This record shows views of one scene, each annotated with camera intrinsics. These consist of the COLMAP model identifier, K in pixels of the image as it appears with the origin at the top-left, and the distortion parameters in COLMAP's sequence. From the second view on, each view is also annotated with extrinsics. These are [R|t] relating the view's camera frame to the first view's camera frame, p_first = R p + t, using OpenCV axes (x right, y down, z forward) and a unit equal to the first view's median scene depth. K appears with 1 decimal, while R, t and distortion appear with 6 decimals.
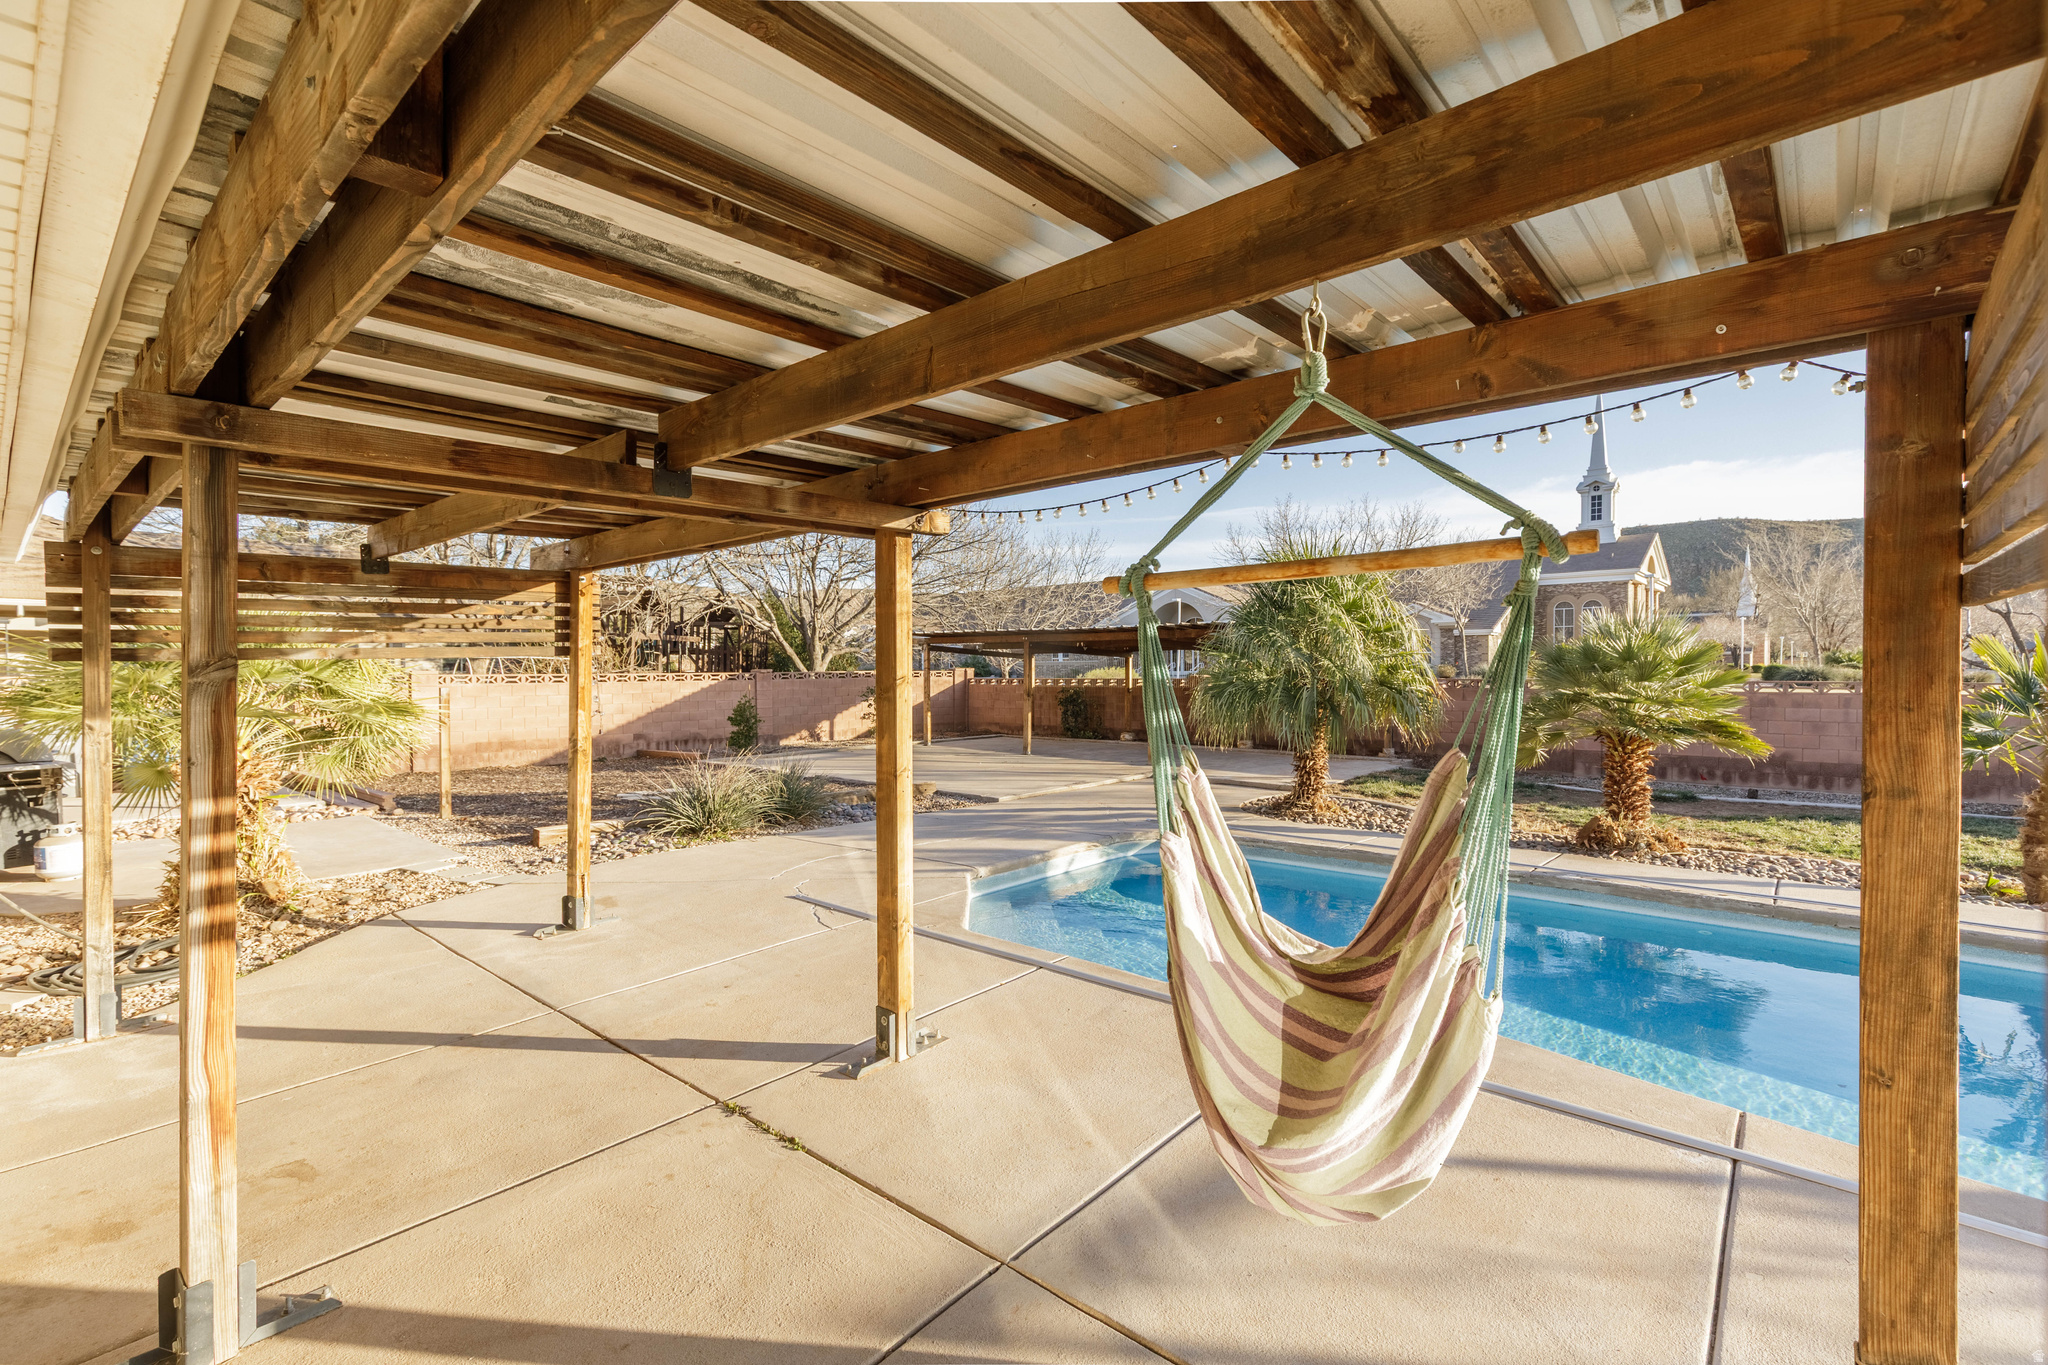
lens RADIAL K [[915.2, 0, 1025.0], [0, 915.2, 679.6], [0, 0, 1]] dist [0.012104, 0.000613]
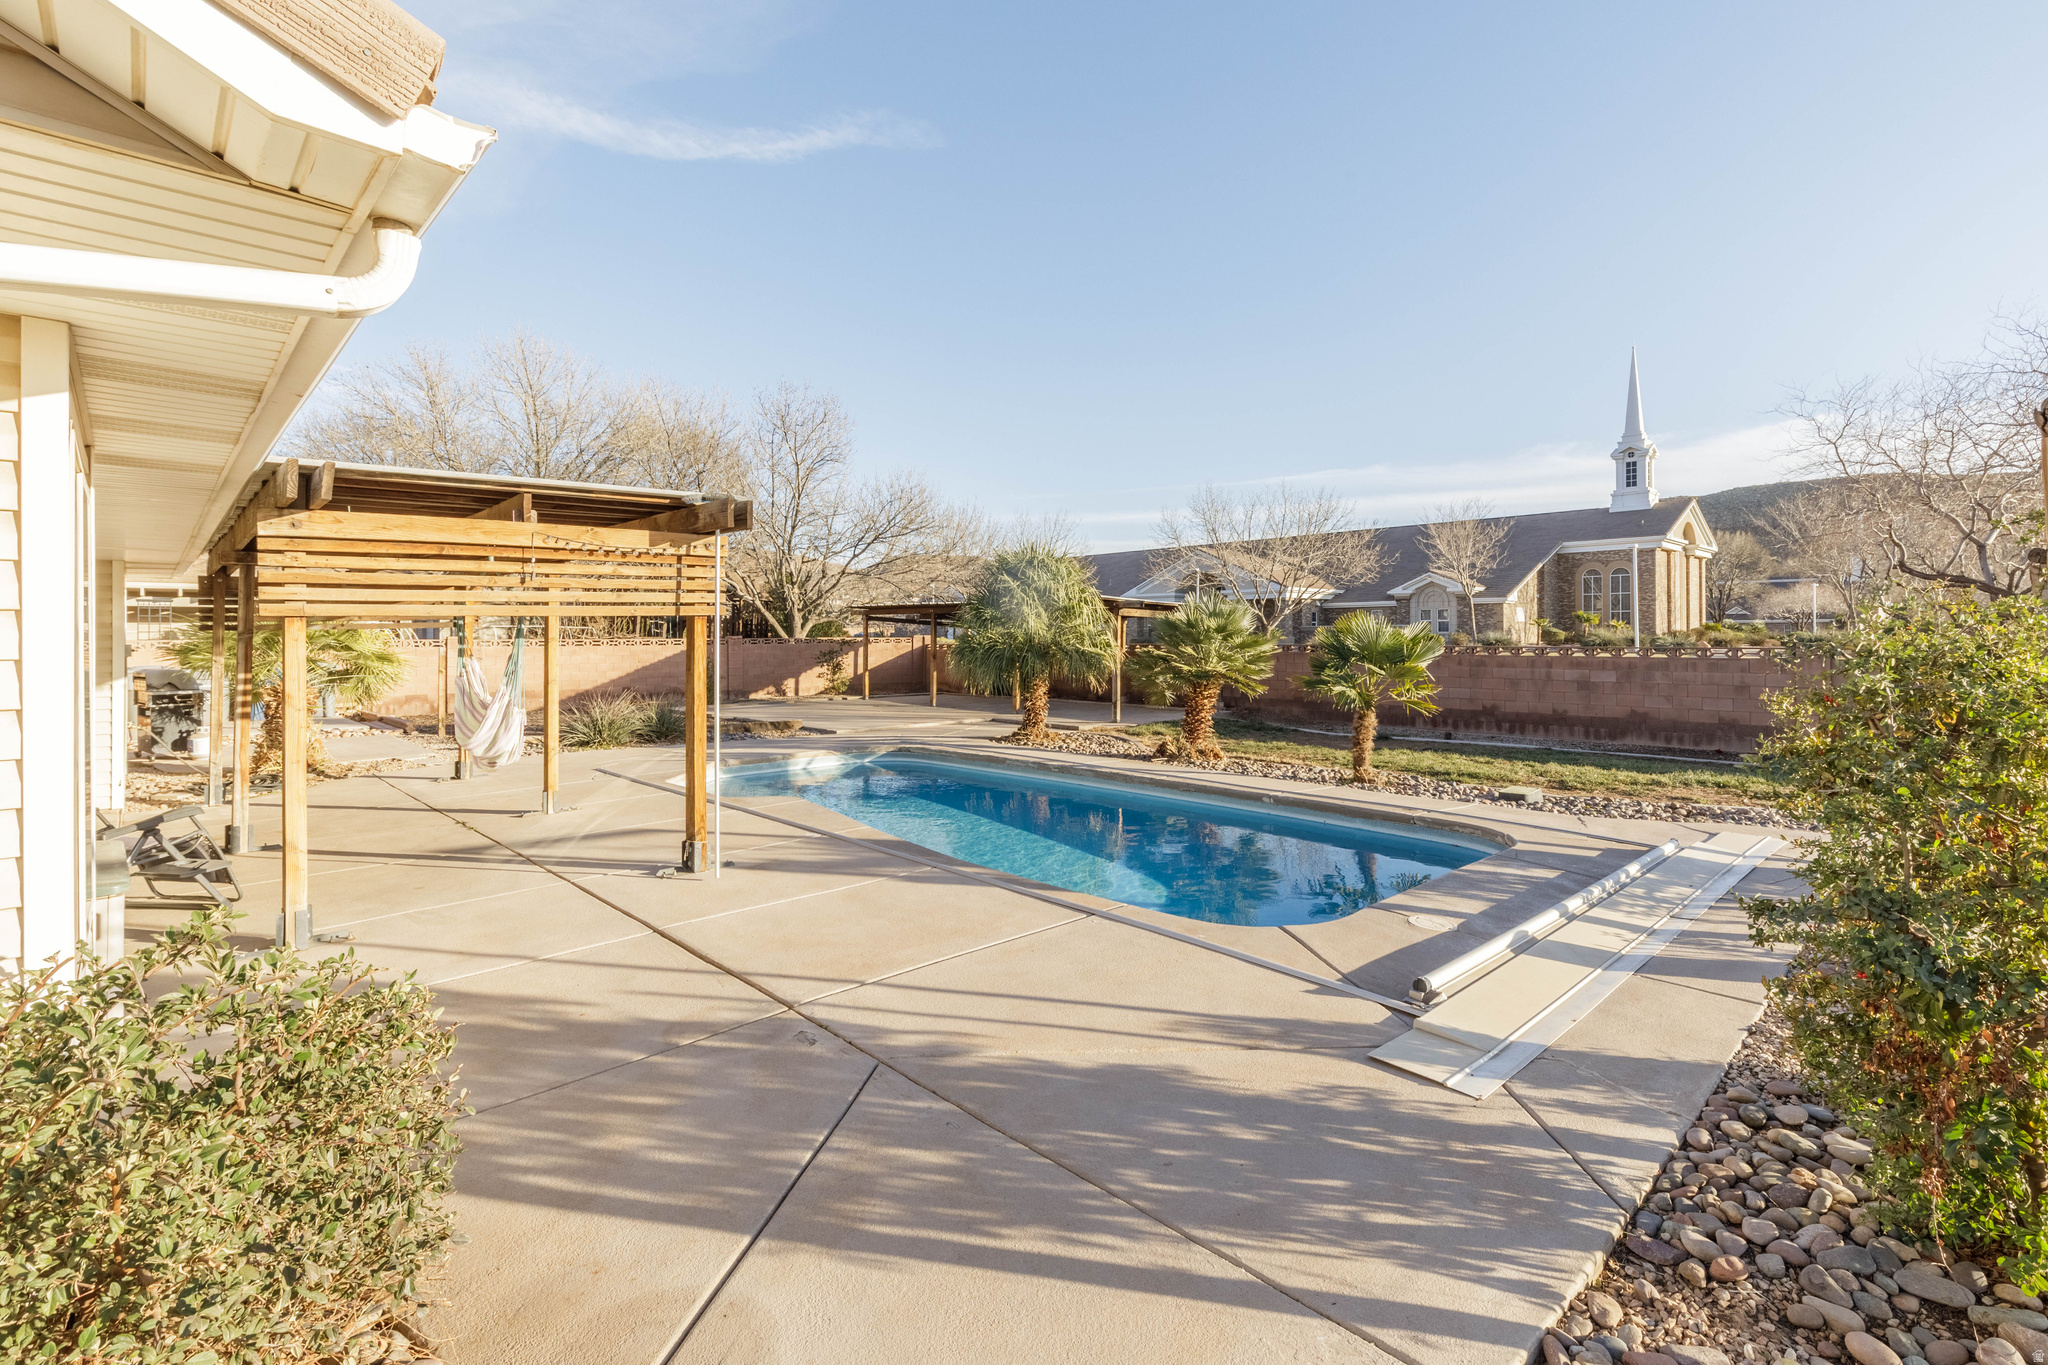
lens RADIAL K [[915.2, 0, 1010.6], [0, 915.2, 623.3], [0, 0, 1]] dist [0.012104, 0.000613]
pose [[0.996106, -0.000120, -0.088168, 0.296093], [-0.002154, 0.999668, -0.025694, 0.003954], [0.088142, 0.025784, 0.995774, -0.283044]]
